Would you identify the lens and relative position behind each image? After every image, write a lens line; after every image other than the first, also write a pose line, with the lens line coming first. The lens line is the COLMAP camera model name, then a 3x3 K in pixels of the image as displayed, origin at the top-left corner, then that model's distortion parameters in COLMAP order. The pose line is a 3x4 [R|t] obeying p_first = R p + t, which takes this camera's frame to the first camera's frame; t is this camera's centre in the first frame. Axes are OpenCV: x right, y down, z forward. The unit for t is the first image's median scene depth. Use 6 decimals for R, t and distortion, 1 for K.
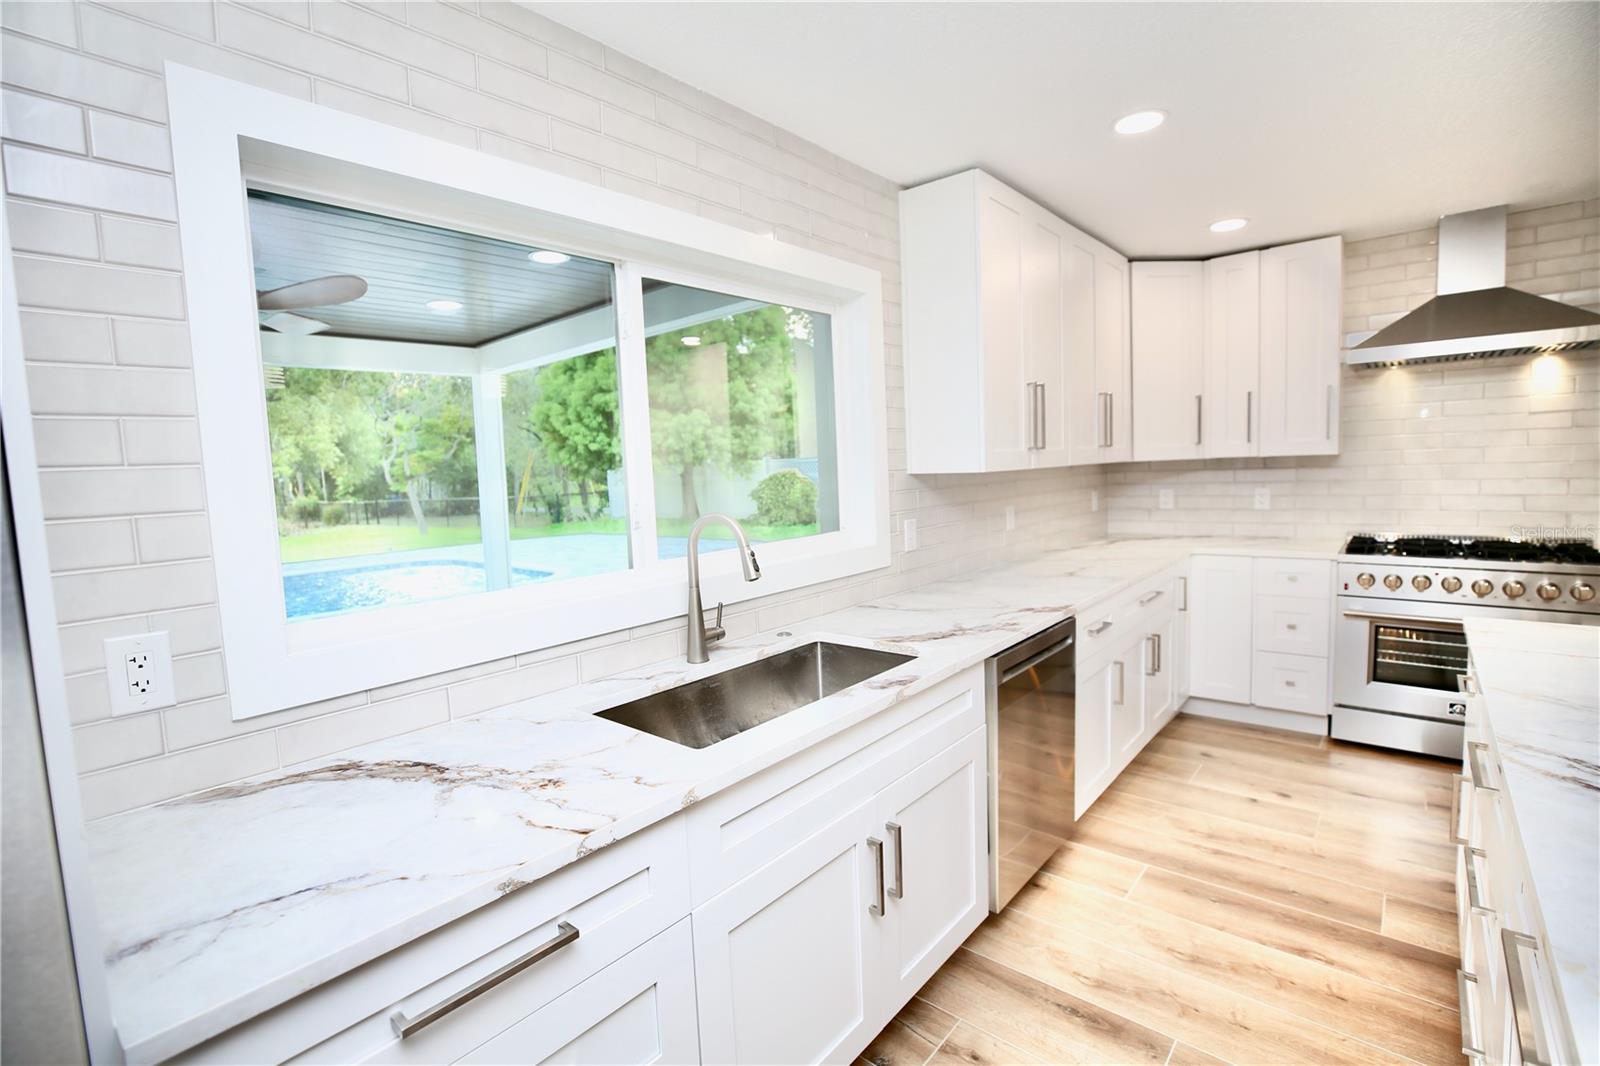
lens RADIAL K [[725.2, 0, 804.2], [0, 725.2, 529.2], [0, 0, 1]] dist [-0.042076, 0.010998]
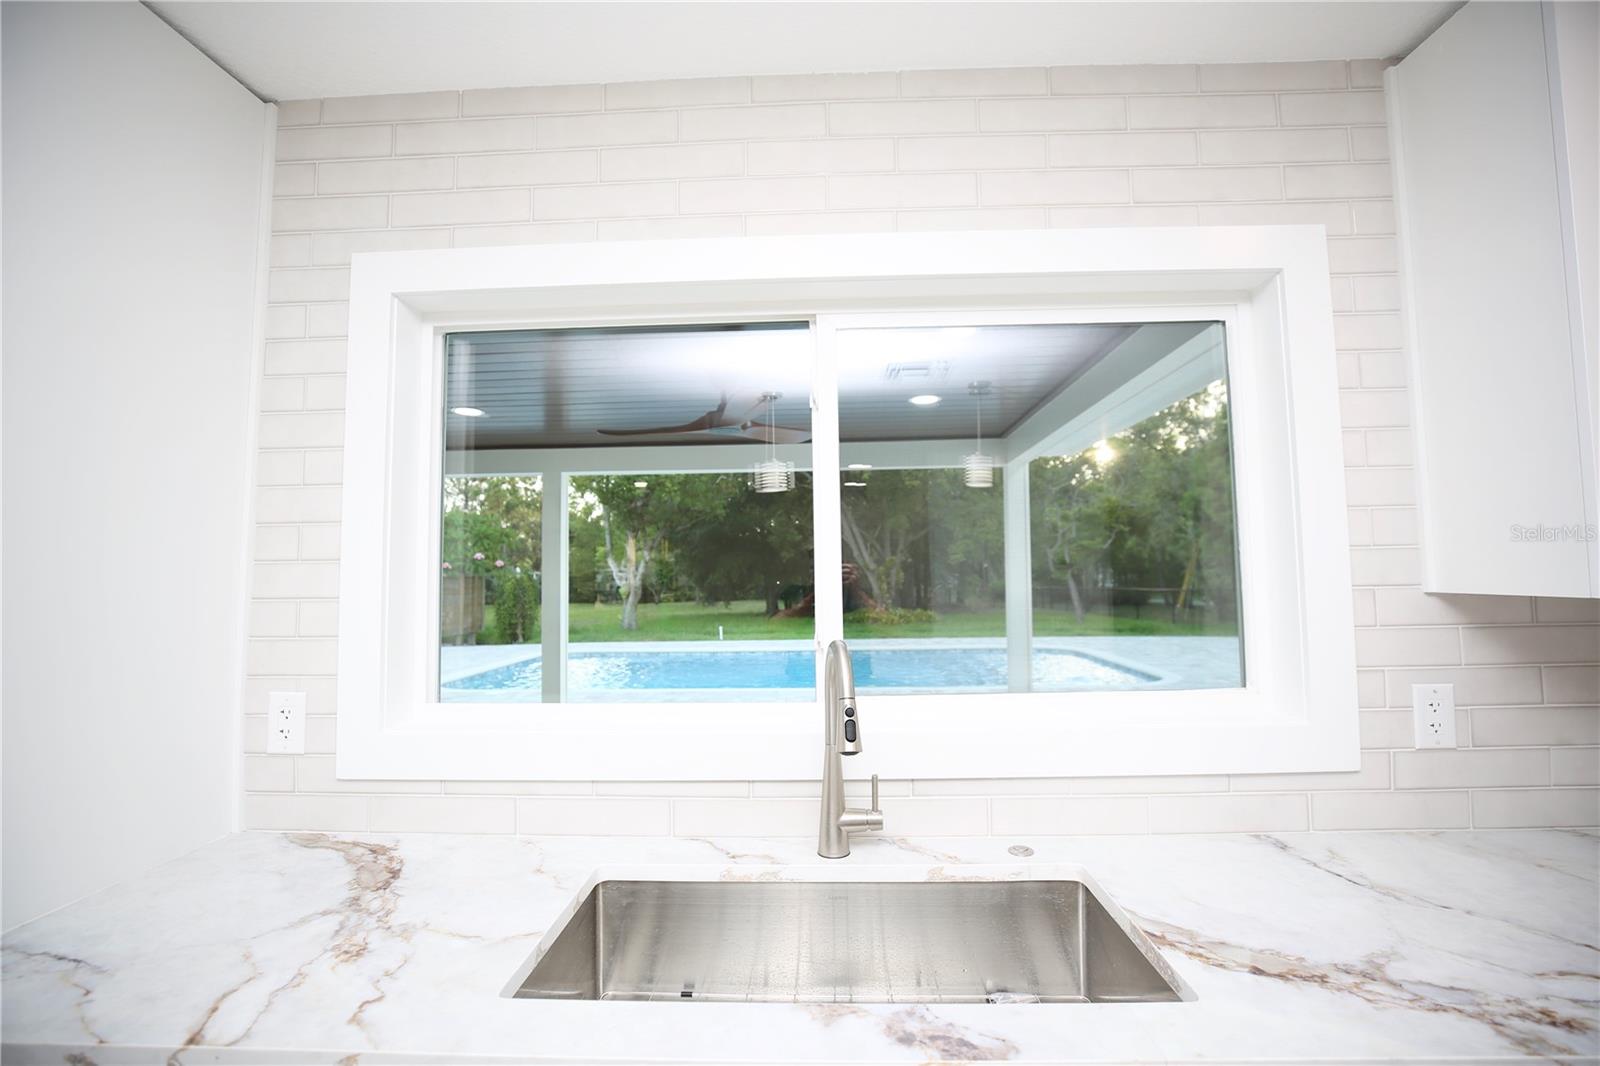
lens RADIAL K [[725.2, 0, 803.7], [0, 725.2, 530.7], [0, 0, 1]] dist [-0.042076, 0.010998]
pose [[0.621357, -0.015652, -0.783371, 0.295692], [-0.079309, 0.993409, -0.082755, -0.050009], [0.779503, 0.113549, 0.616020, 0.406757]]
